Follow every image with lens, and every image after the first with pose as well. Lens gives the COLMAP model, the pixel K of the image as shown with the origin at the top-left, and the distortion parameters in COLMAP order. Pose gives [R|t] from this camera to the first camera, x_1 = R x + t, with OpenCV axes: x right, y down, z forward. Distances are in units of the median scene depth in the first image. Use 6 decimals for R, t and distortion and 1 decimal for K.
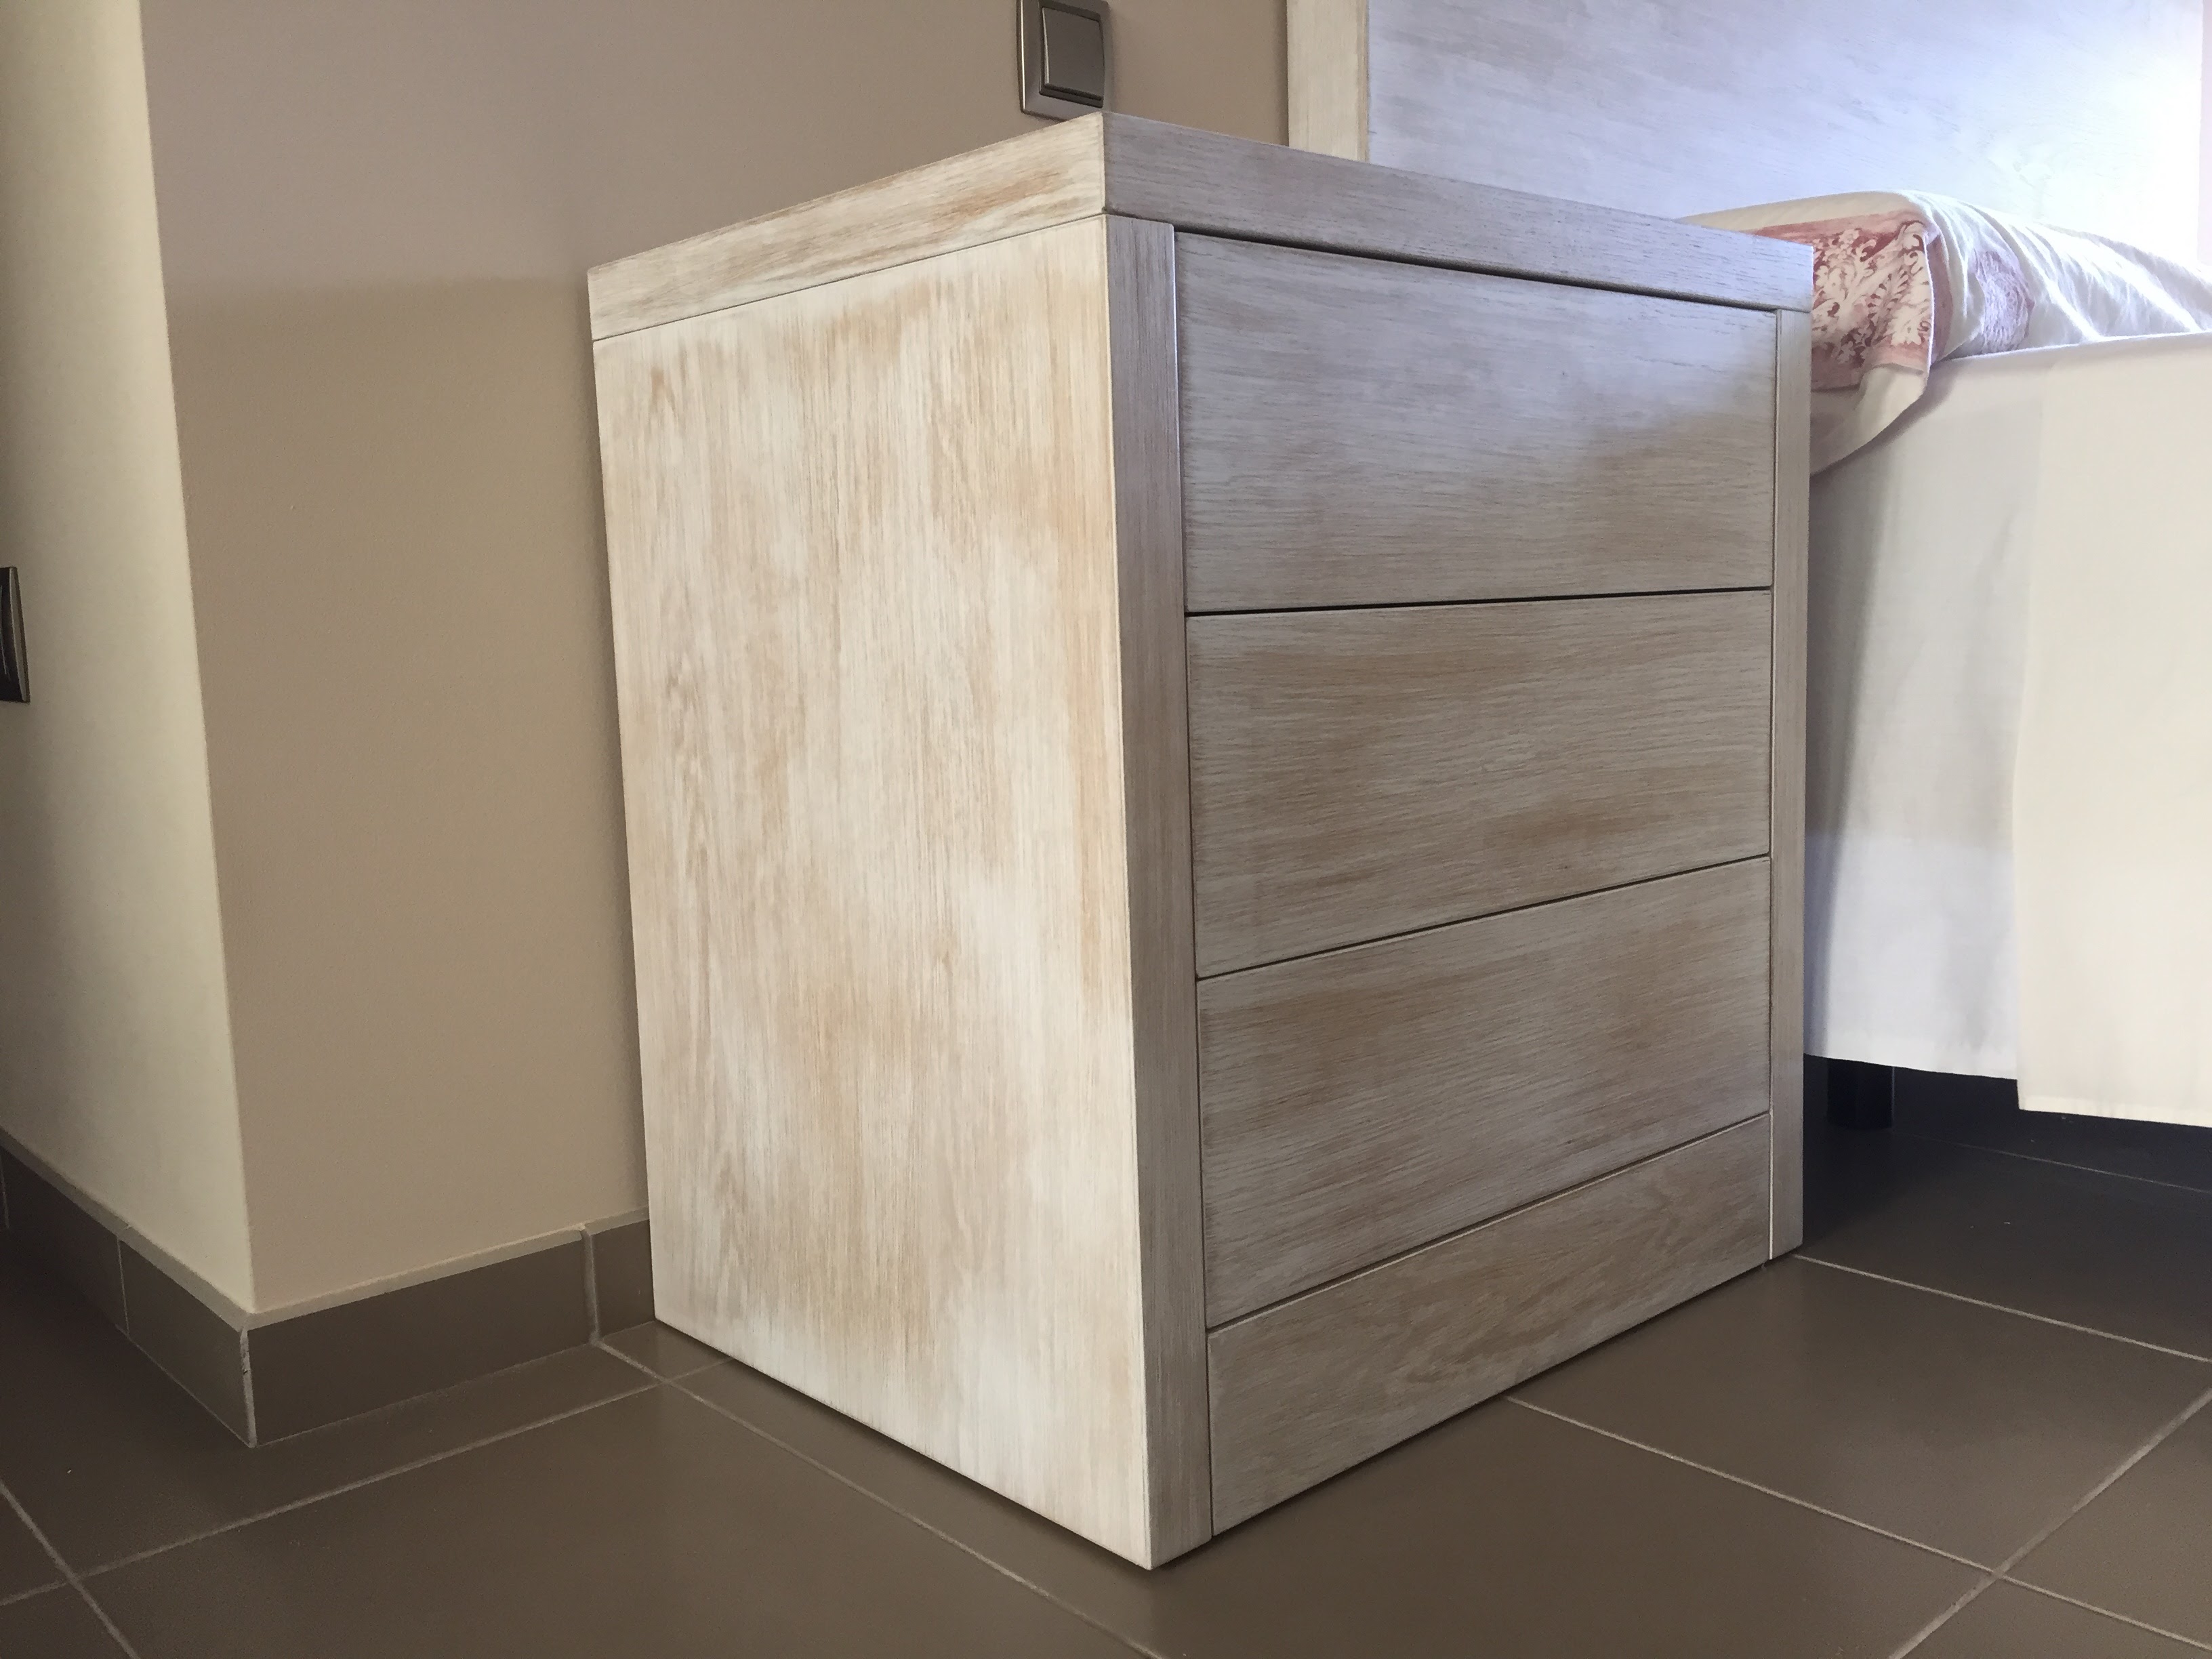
lens RADIAL K [[1905.6, 0, 1102.4], [0, 1905.6, 820.7], [0, 0, 1]] dist [0.086414, -0.120855]
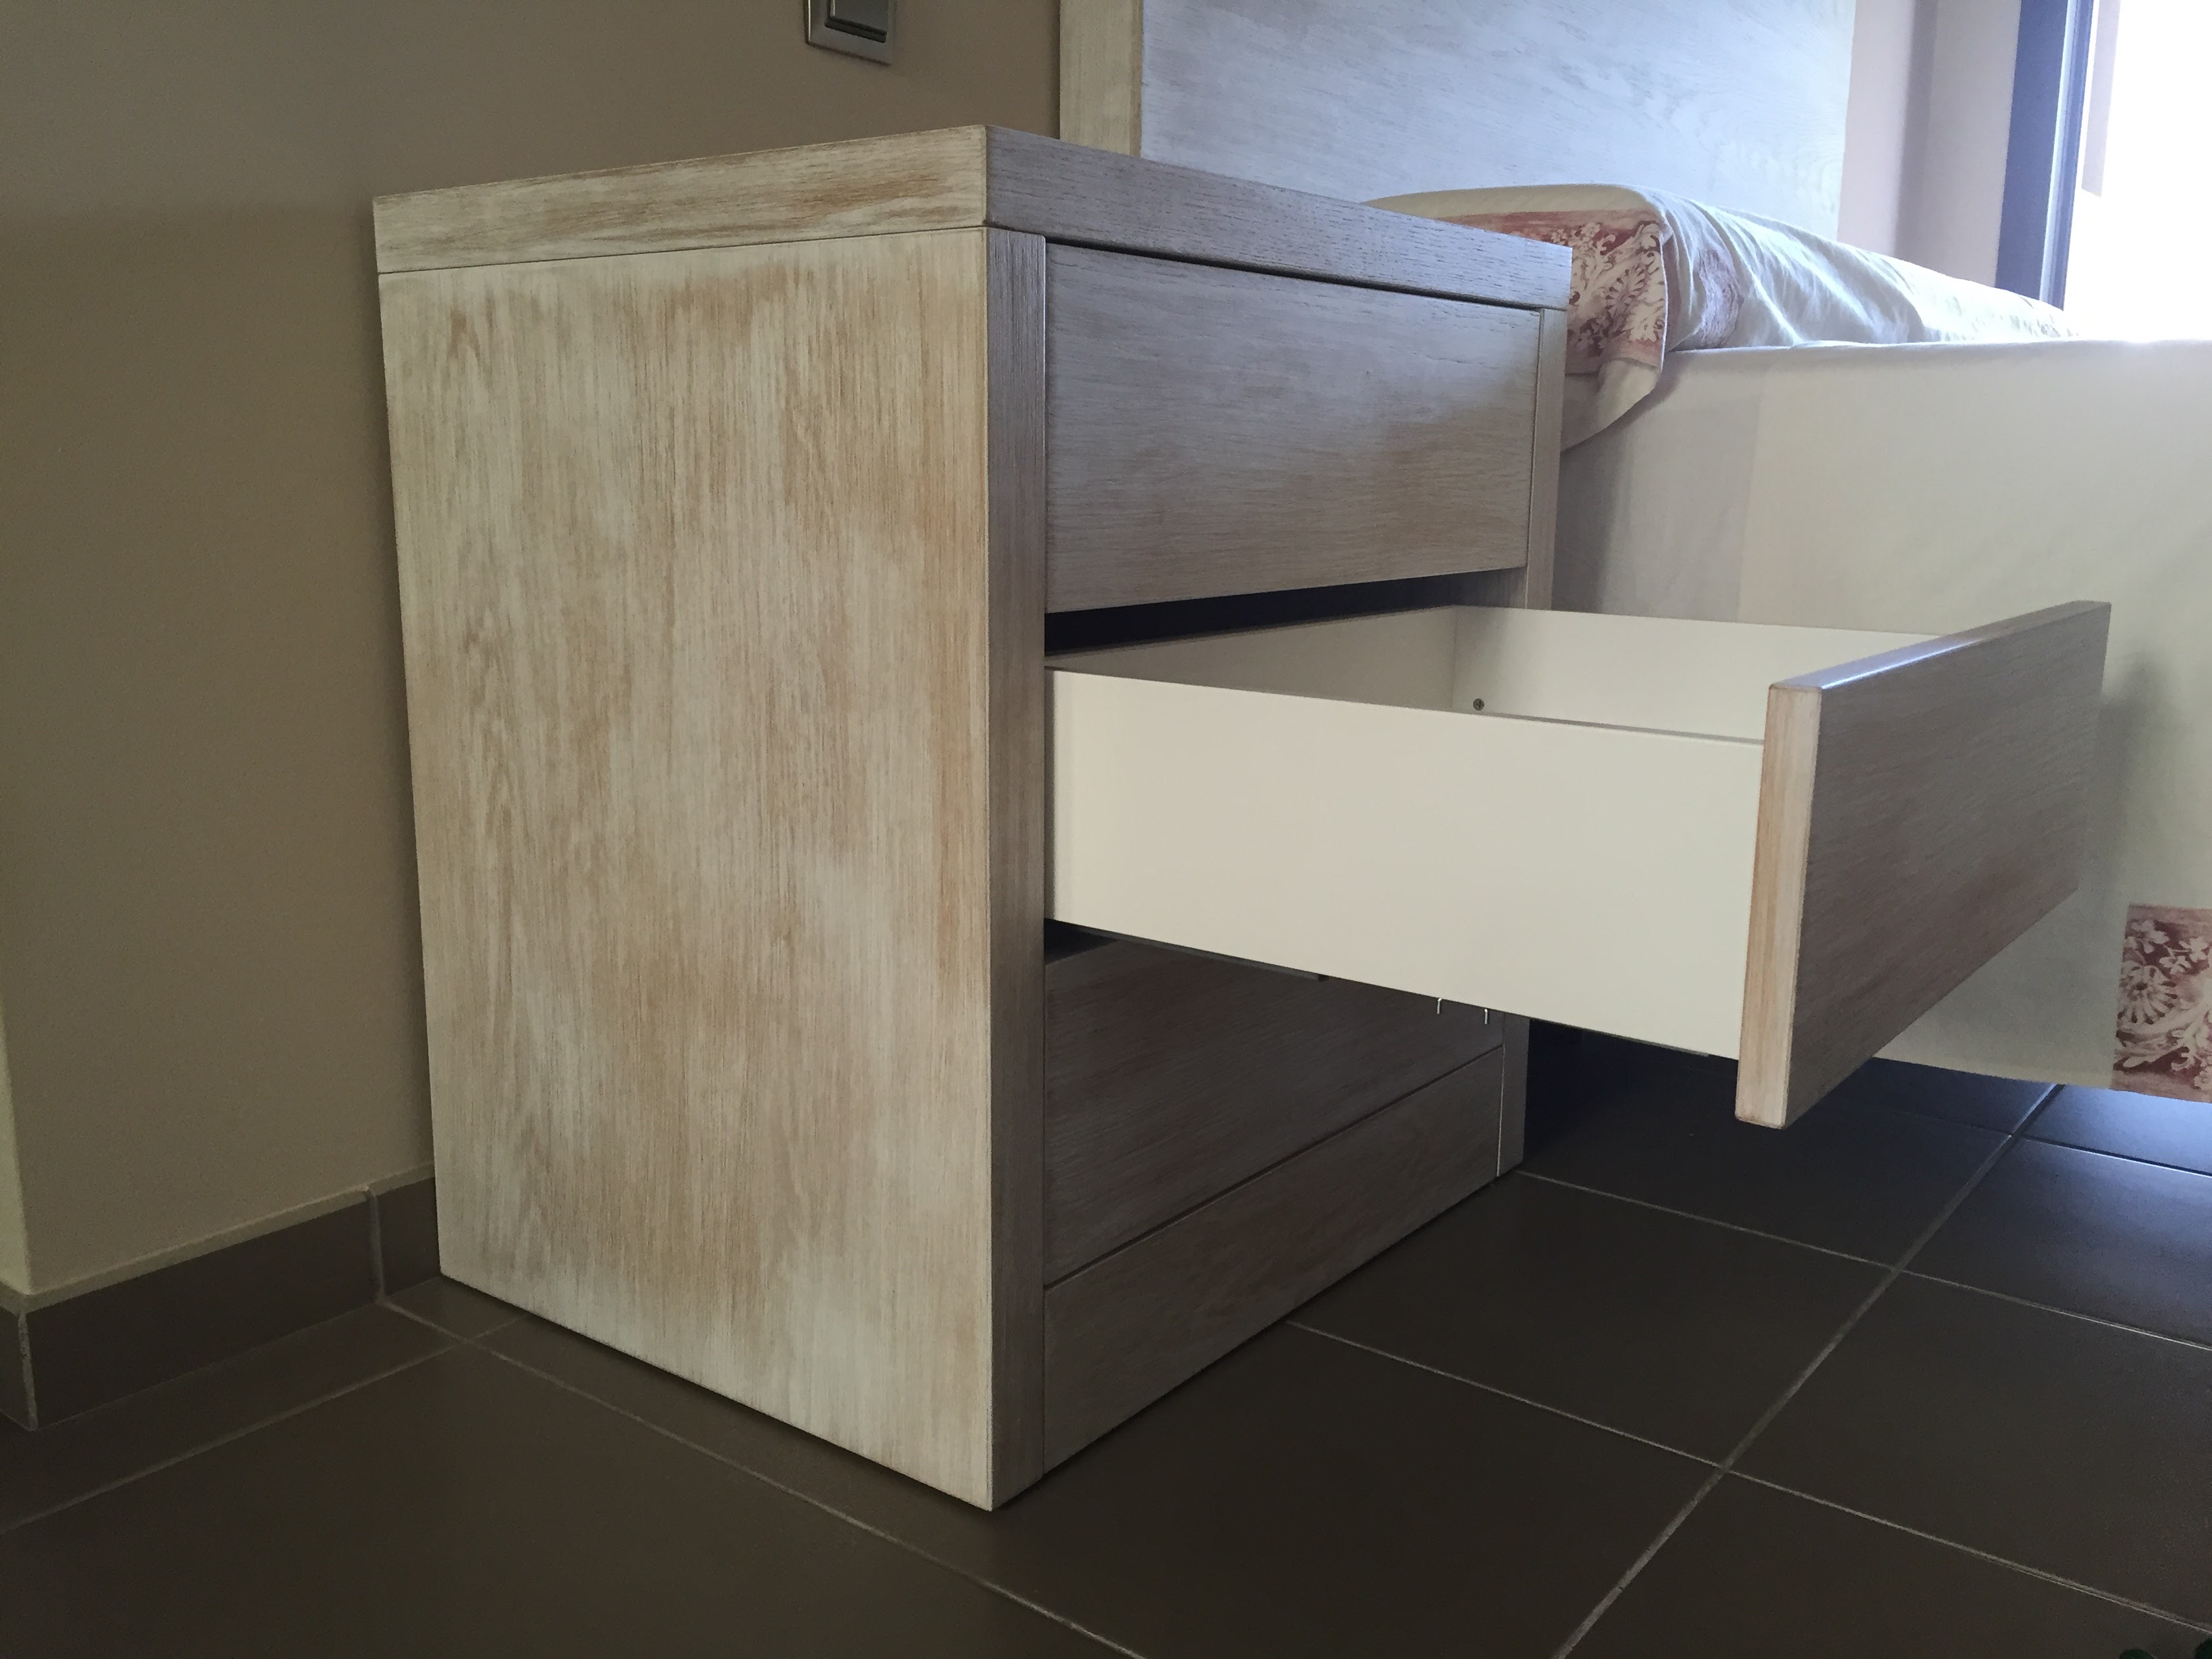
lens RADIAL K [[1905.6, 0, 1102.4], [0, 1905.6, 820.7], [0, 0, 1]] dist [0.086414, -0.120855]
pose [[0.982531, 0.005403, 0.186021, -0.099892], [-0.018531, 0.997451, 0.068910, -0.058270], [-0.185175, -0.071153, 0.980126, -0.024702]]
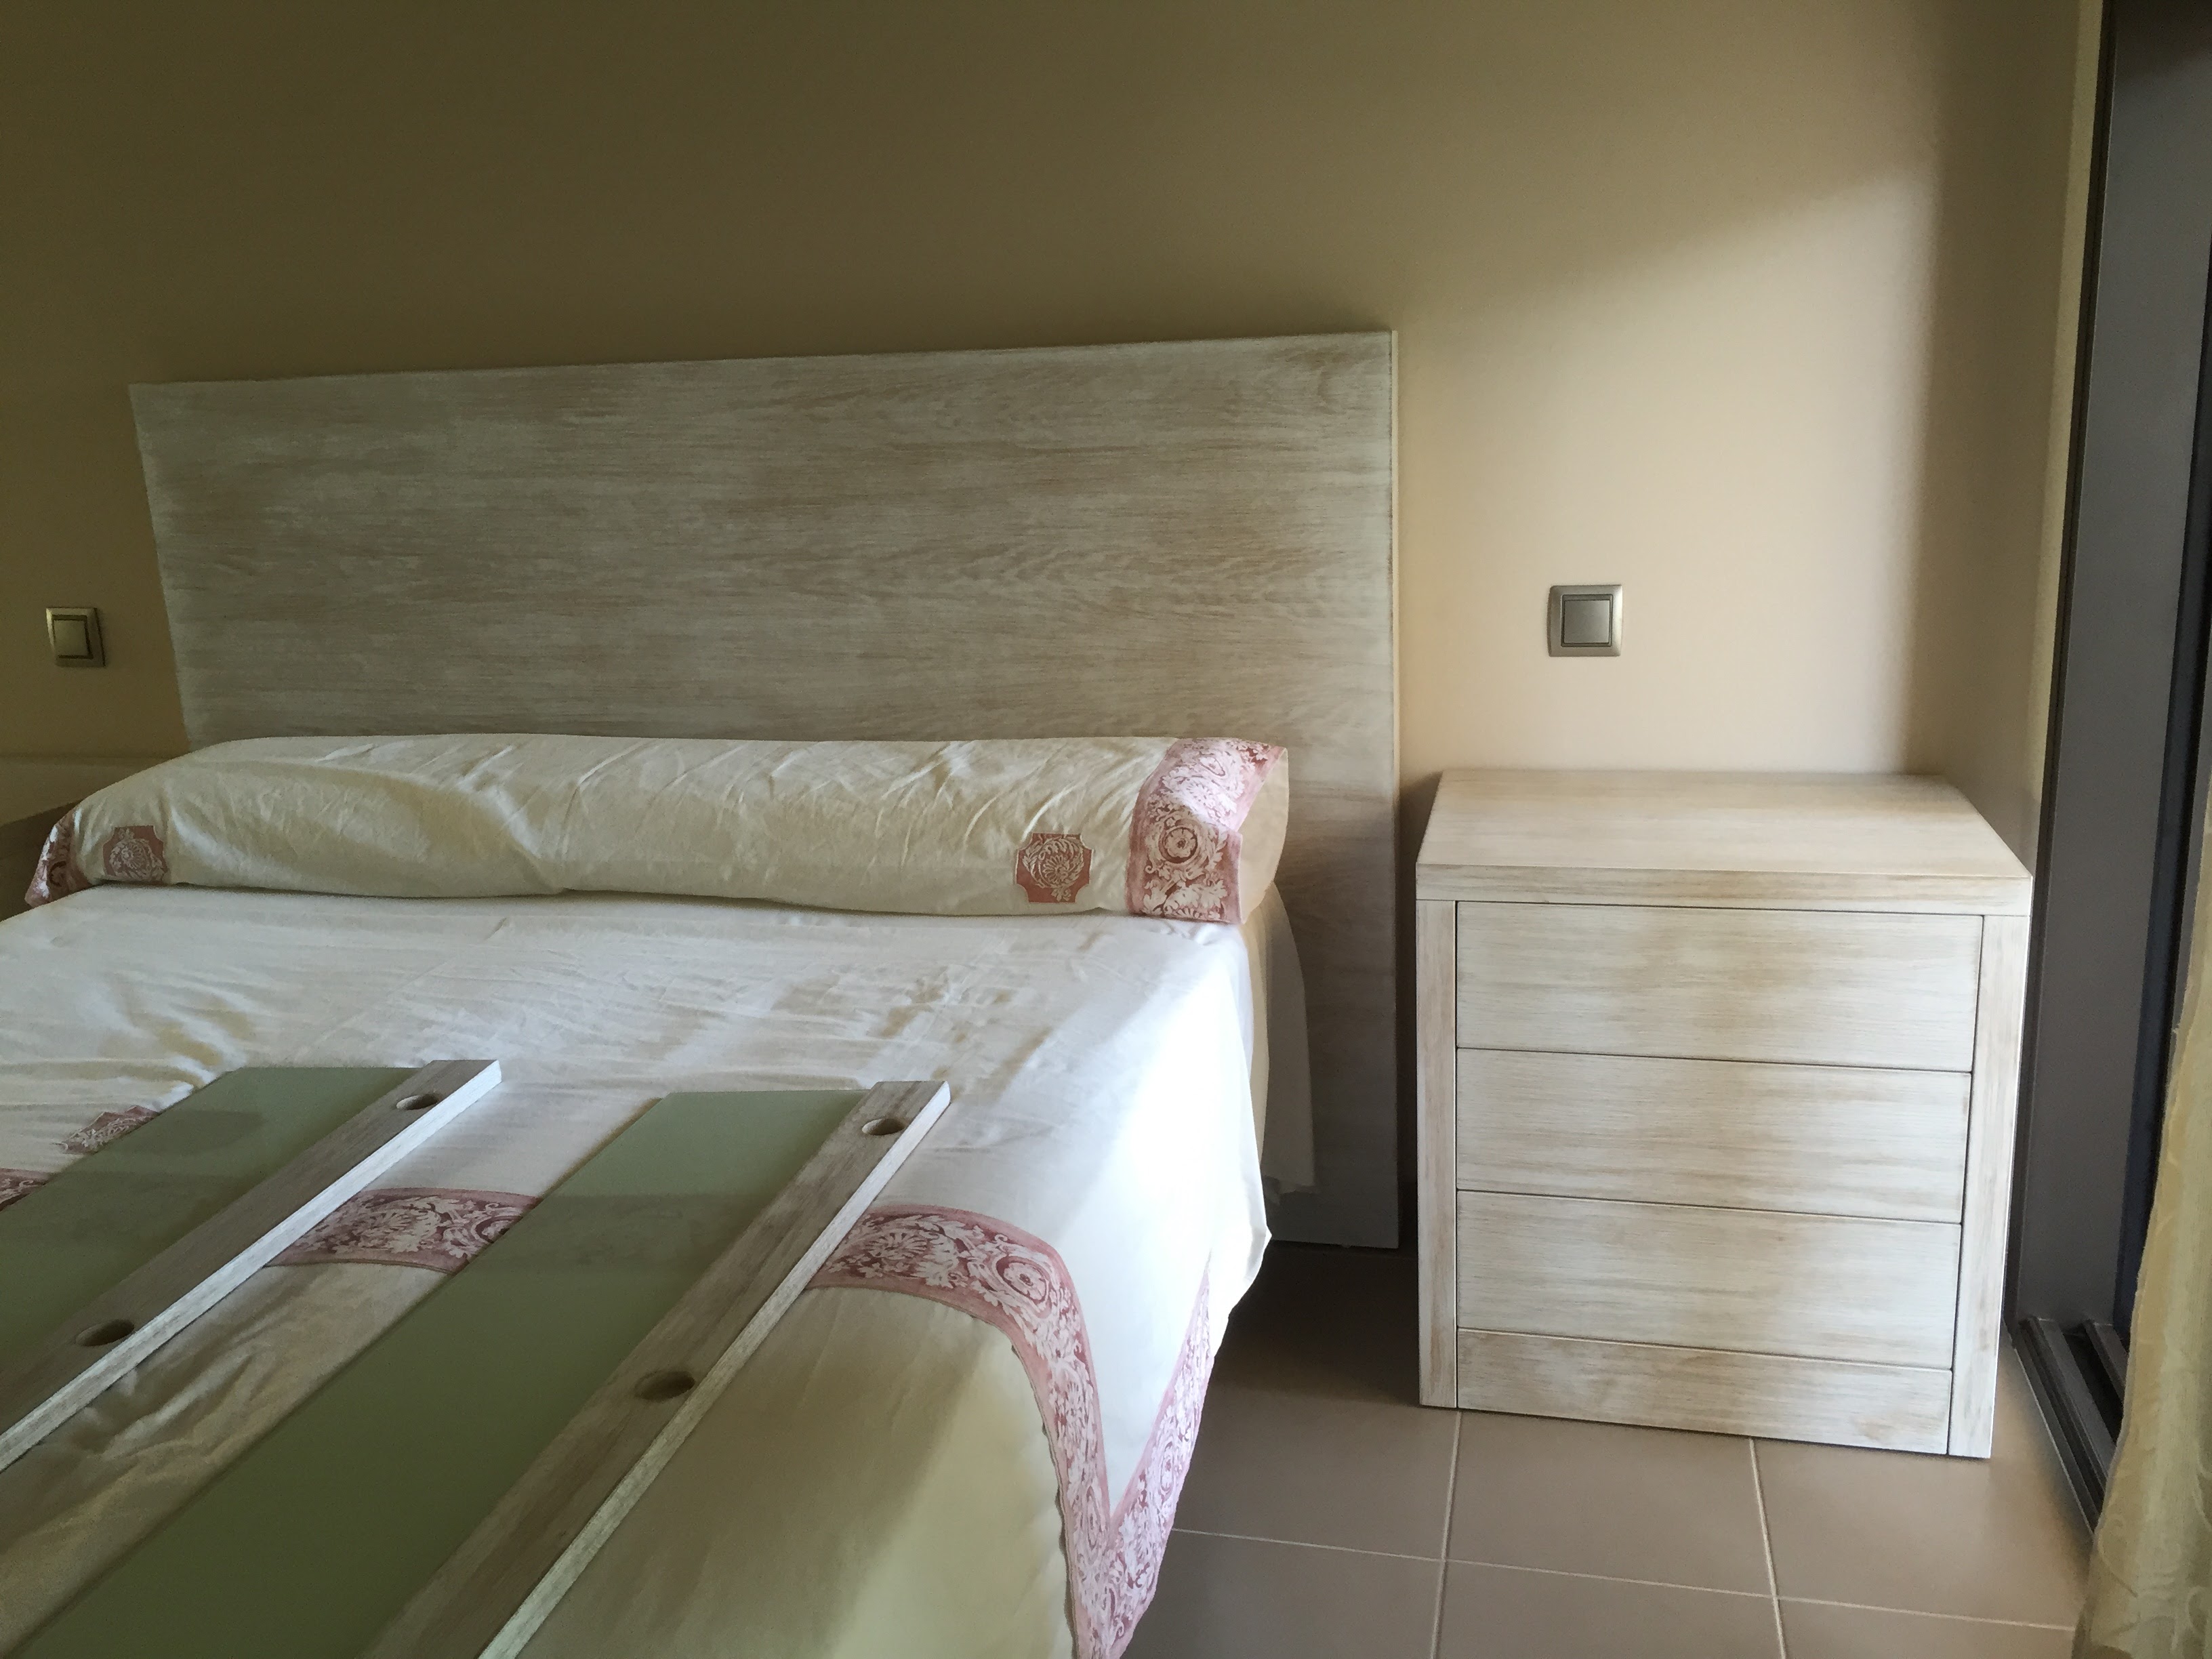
lens RADIAL K [[1905.6, 0, 1102.4], [0, 1905.6, 820.7], [0, 0, 1]] dist [0.086414, -0.120855]
pose [[0.563778, 0.209664, -0.798871, 3.173363], [-0.072638, 0.976082, 0.204910, -0.970917], [0.822726, -0.057495, 0.565523, 0.975417]]
